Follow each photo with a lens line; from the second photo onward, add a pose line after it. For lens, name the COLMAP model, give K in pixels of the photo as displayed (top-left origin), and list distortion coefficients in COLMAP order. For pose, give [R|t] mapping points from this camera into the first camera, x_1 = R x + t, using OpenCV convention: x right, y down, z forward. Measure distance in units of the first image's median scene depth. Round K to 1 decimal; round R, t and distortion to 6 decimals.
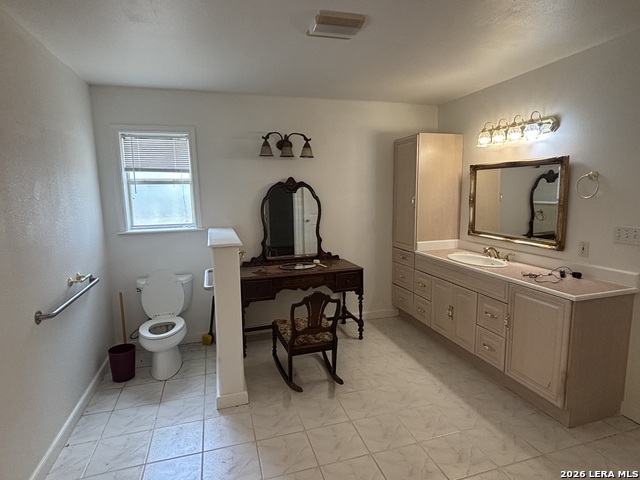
lens RADIAL K [[348.7, 0, 316.5], [0, 348.7, 240.6], [0, 0, 1]] dist [-0.001723, -0.001715]
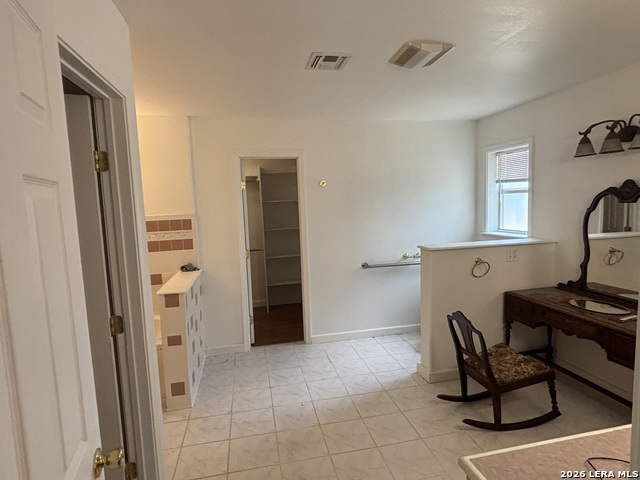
lens RADIAL K [[348.7, 0, 320.4], [0, 348.7, 237.9], [0, 0, 1]] dist [-0.001723, -0.001715]
pose [[-0.081476, 0.117554, -0.989718, 0.708752], [-0.106602, 0.986296, 0.125924, -0.097217], [0.990958, 0.115766, -0.067828, 0.491590]]
